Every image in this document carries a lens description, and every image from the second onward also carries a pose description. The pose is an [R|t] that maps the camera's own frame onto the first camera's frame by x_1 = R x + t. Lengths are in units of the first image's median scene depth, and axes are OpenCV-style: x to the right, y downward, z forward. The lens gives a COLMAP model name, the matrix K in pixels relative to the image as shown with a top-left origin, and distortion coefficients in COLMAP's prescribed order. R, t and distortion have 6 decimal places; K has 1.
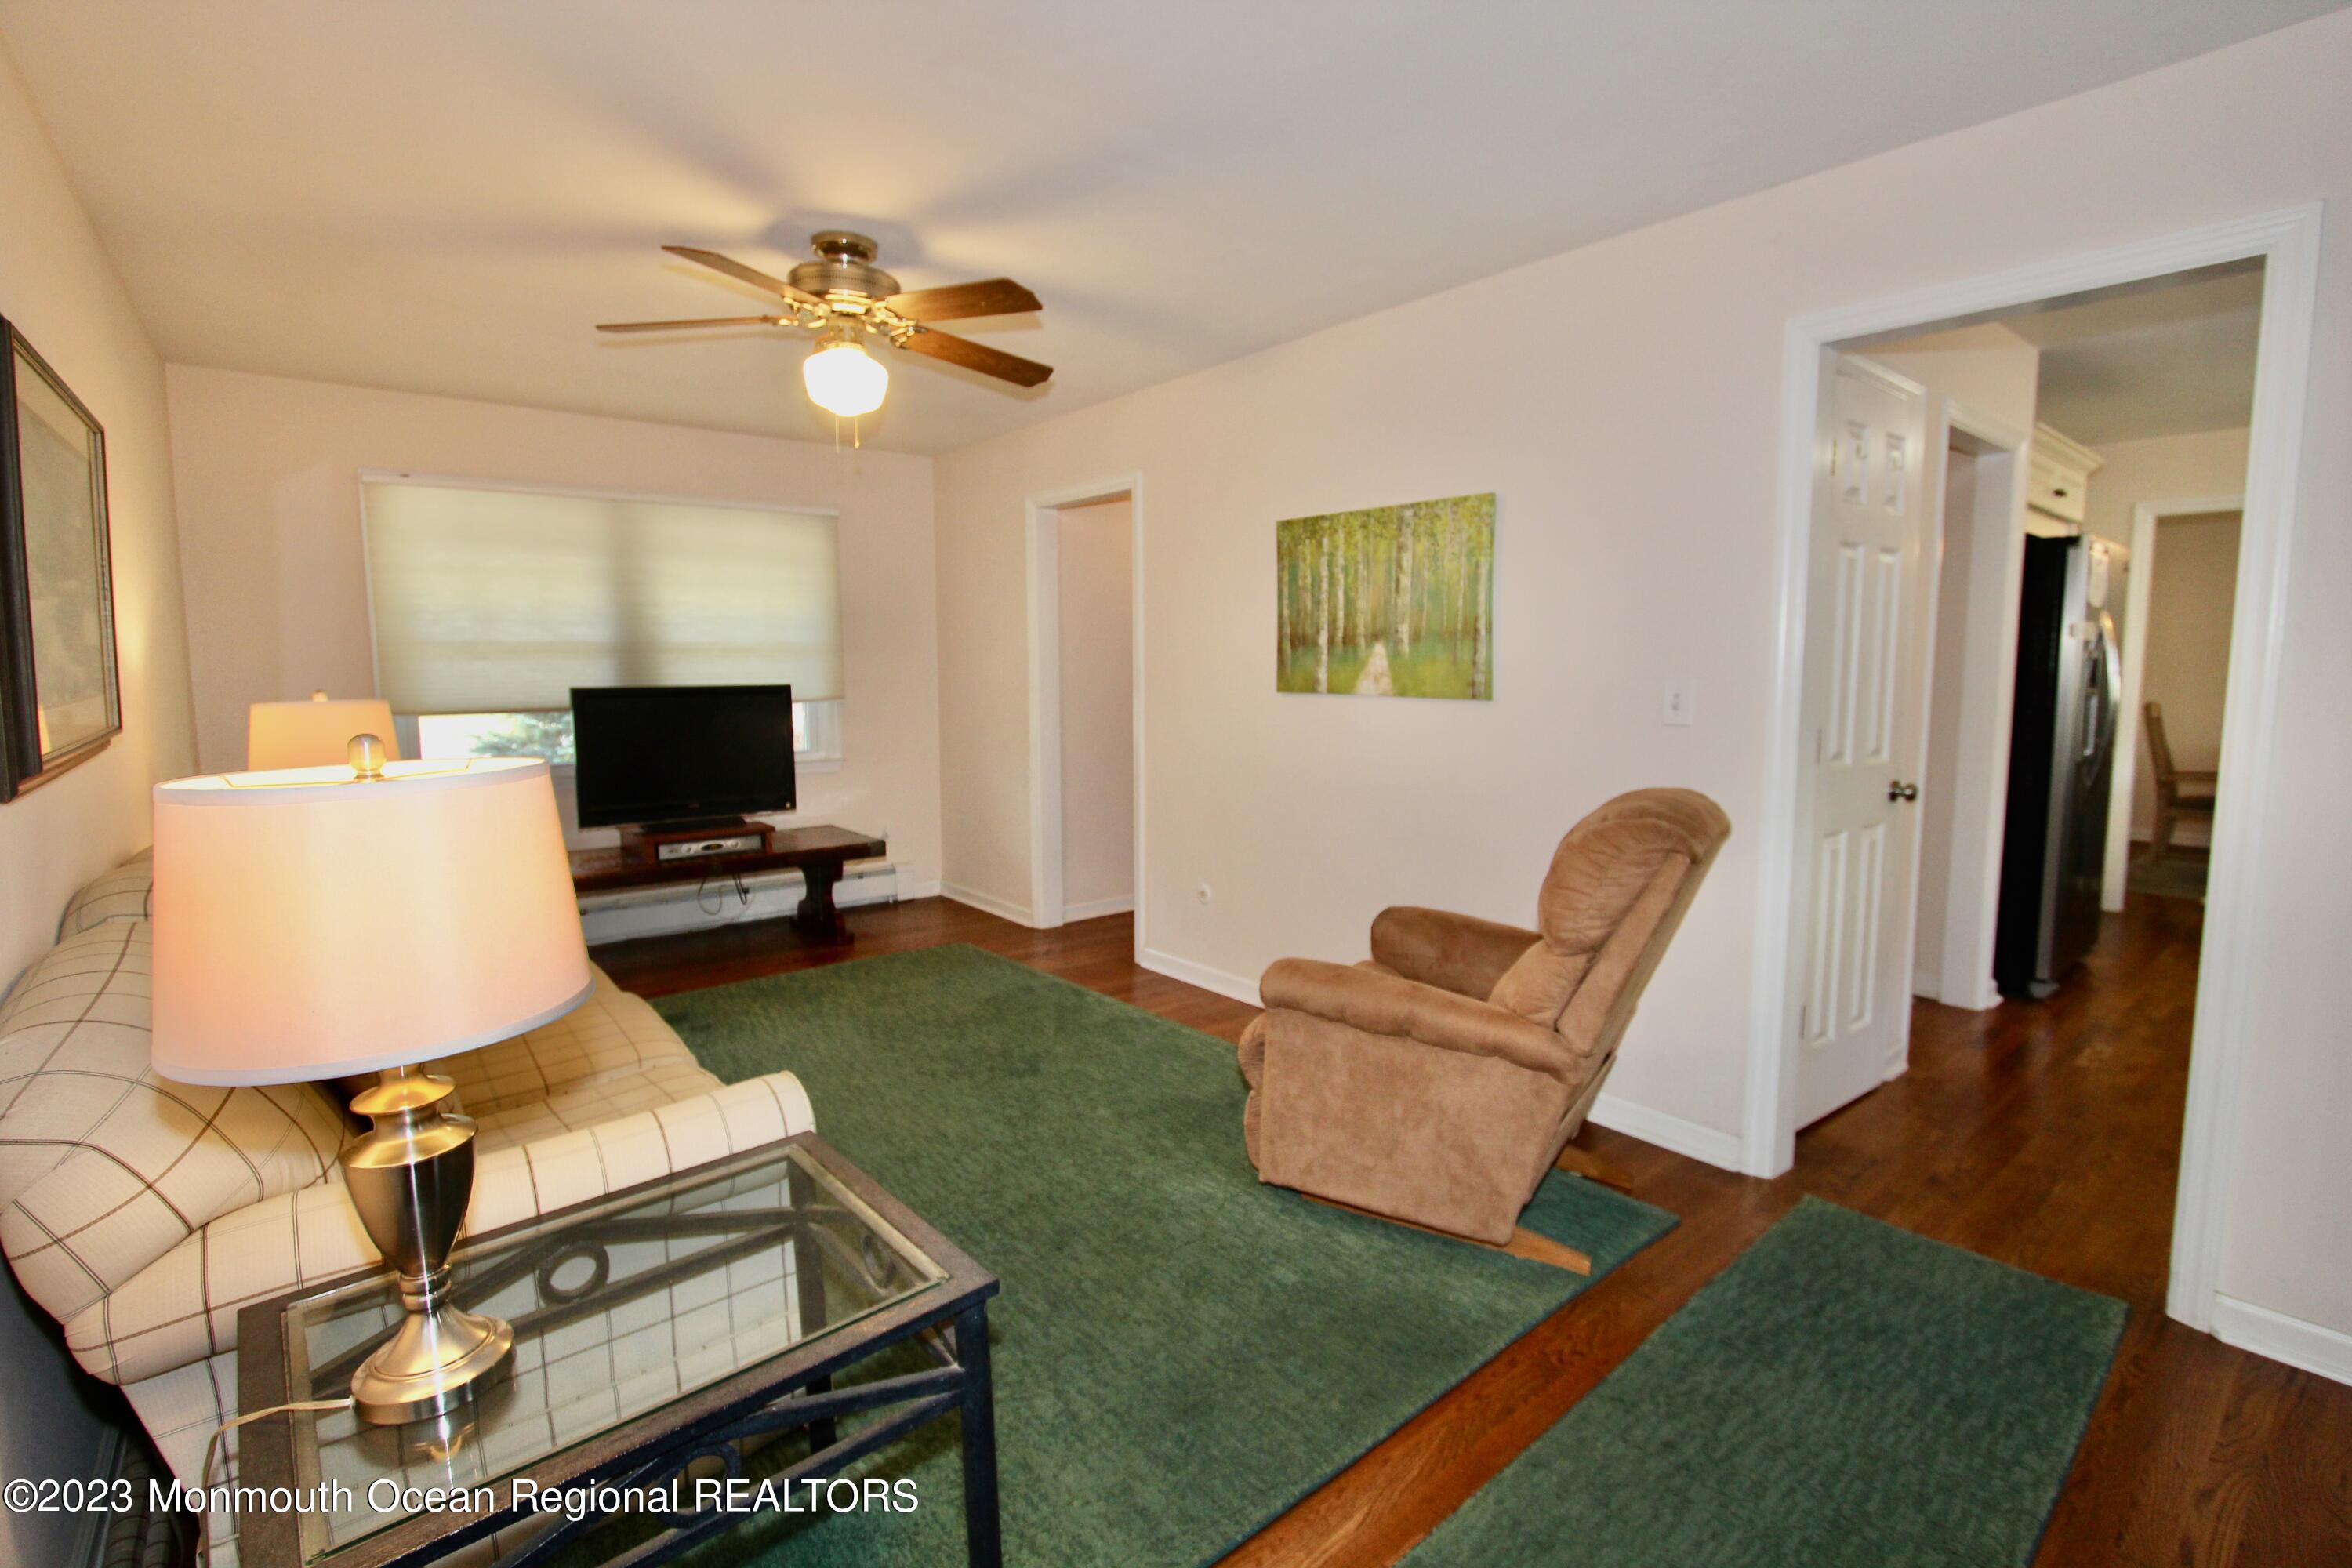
lens RADIAL K [[1078.6, 0, 1193.0], [0, 1078.6, 772.8], [0, 0, 1]] dist [-0.014663, 0.000411]
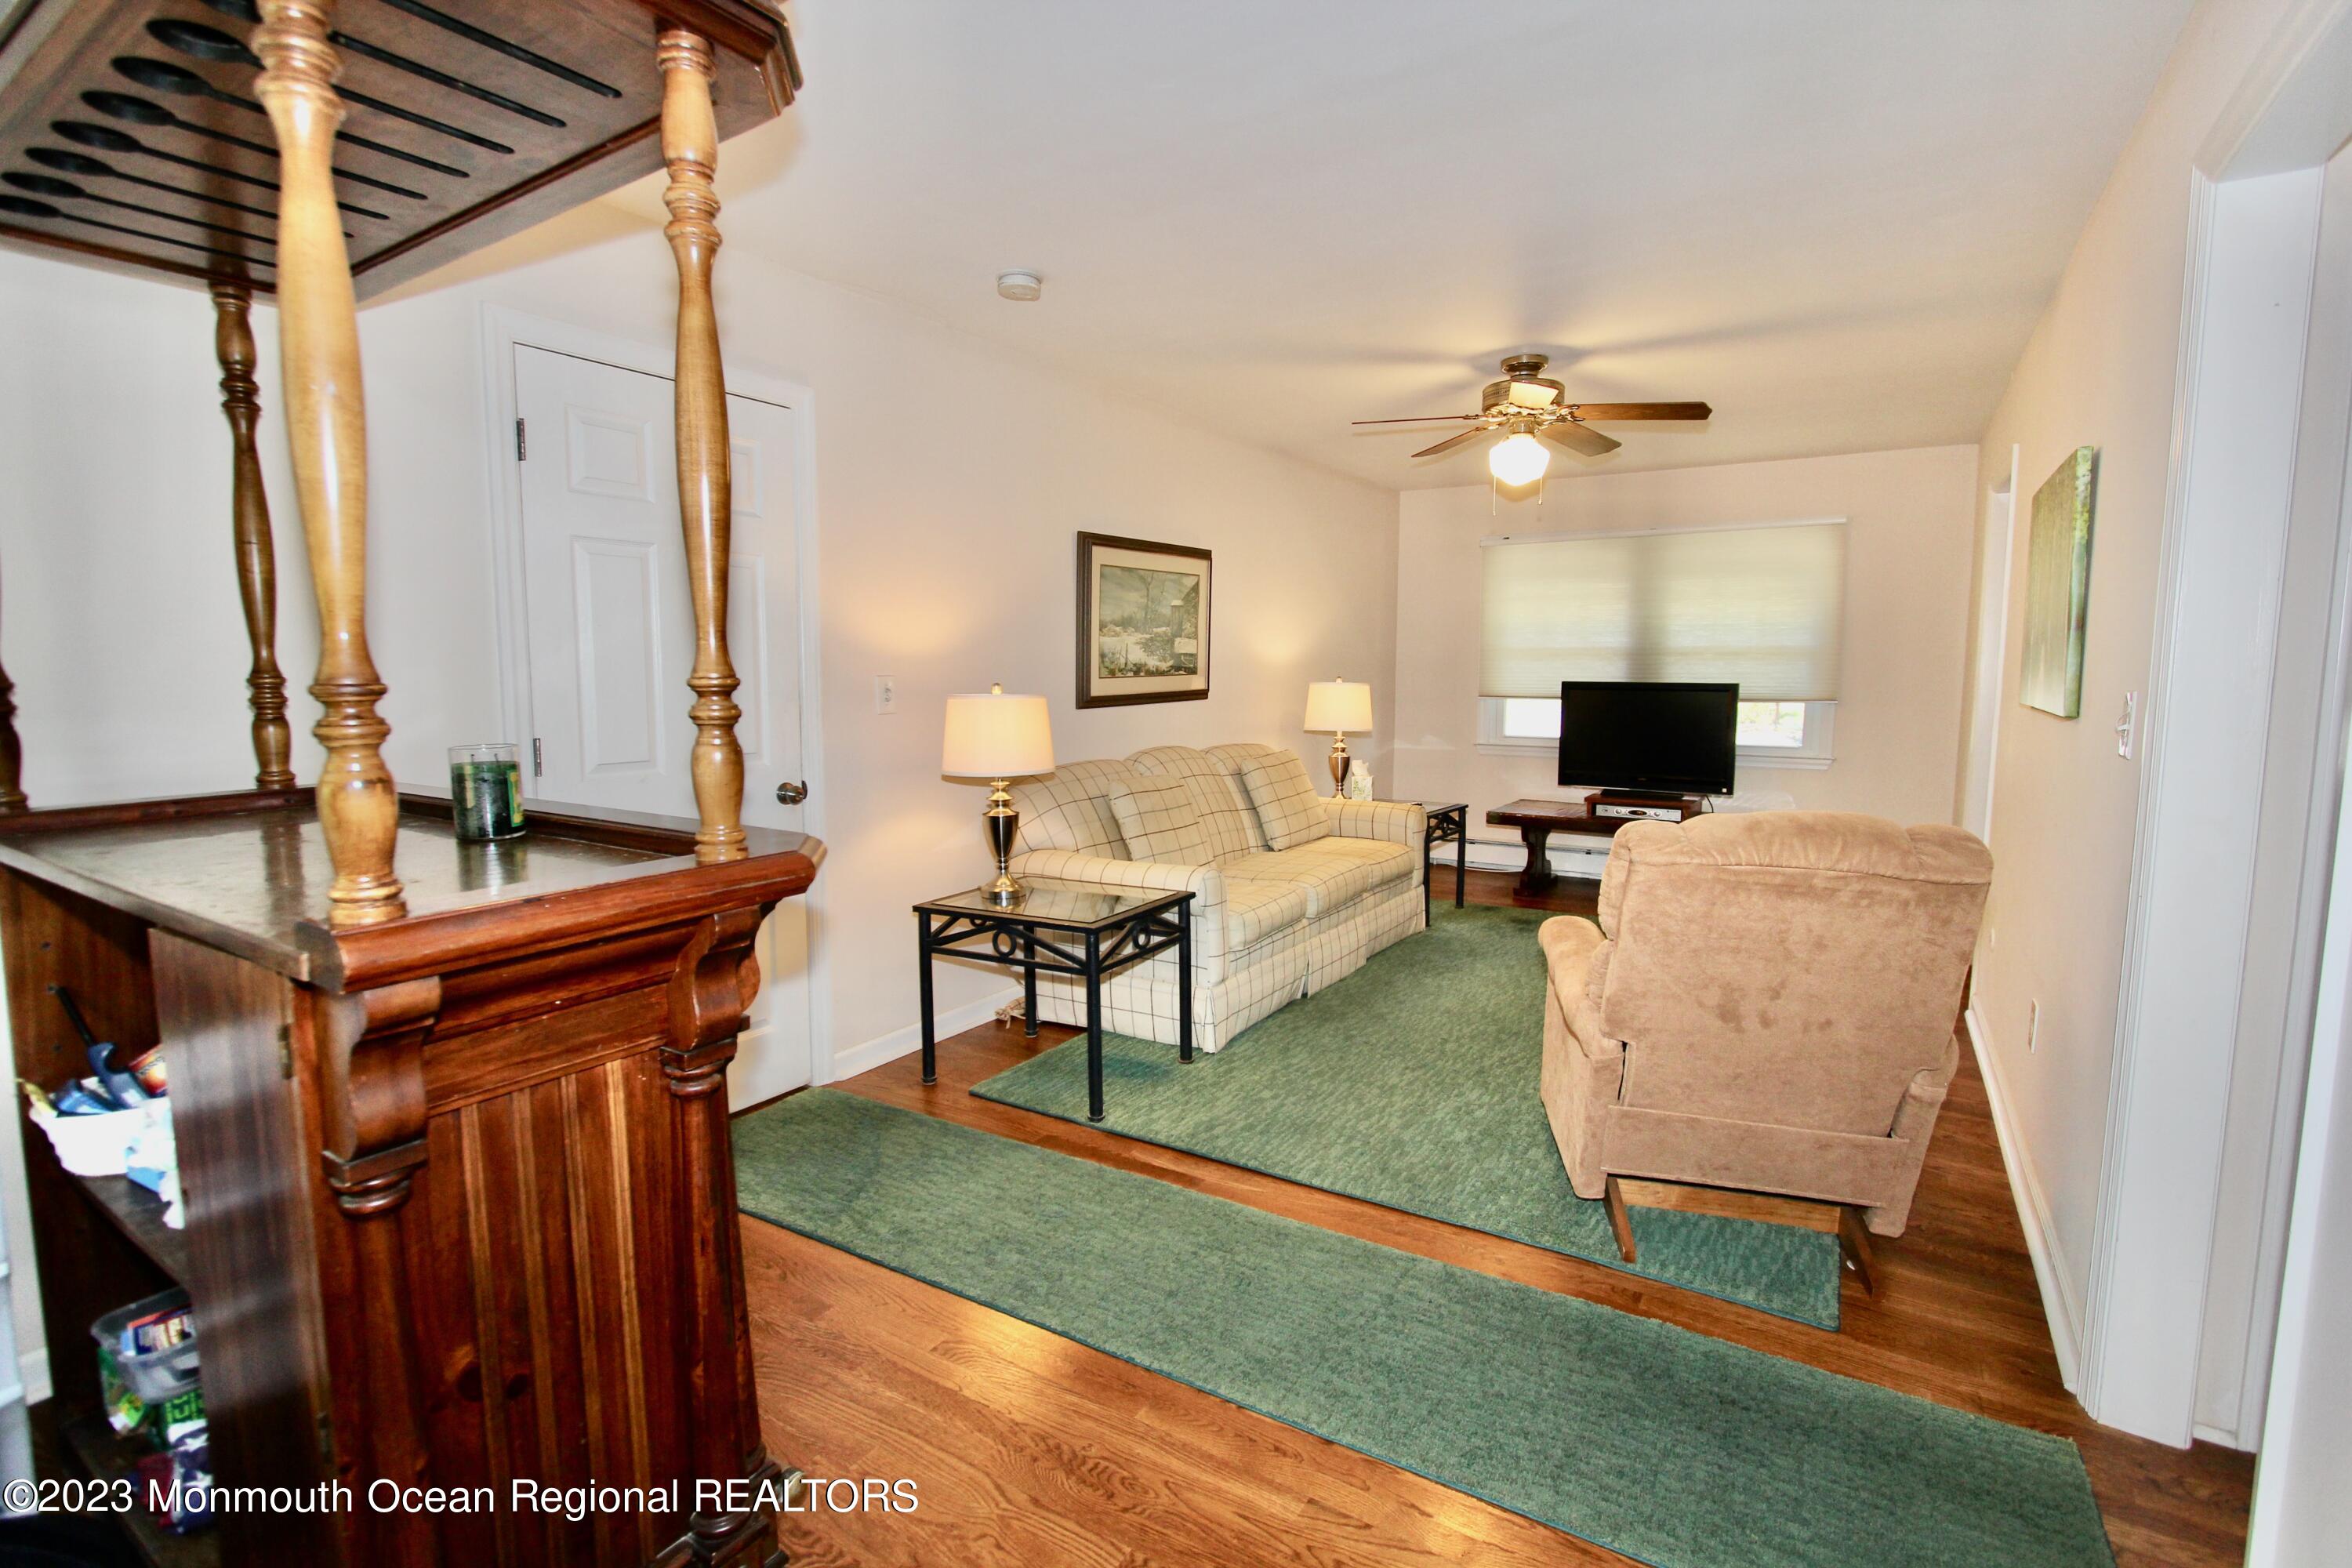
lens RADIAL K [[1078.6, 0, 1193.0], [0, 1078.6, 772.8], [0, 0, 1]] dist [-0.014663, 0.000411]
pose [[0.286788, 0.102576, -0.952487, 0.598789], [-0.105390, 0.991594, 0.075055, -0.015742], [0.952179, 0.078858, 0.295188, 0.142619]]
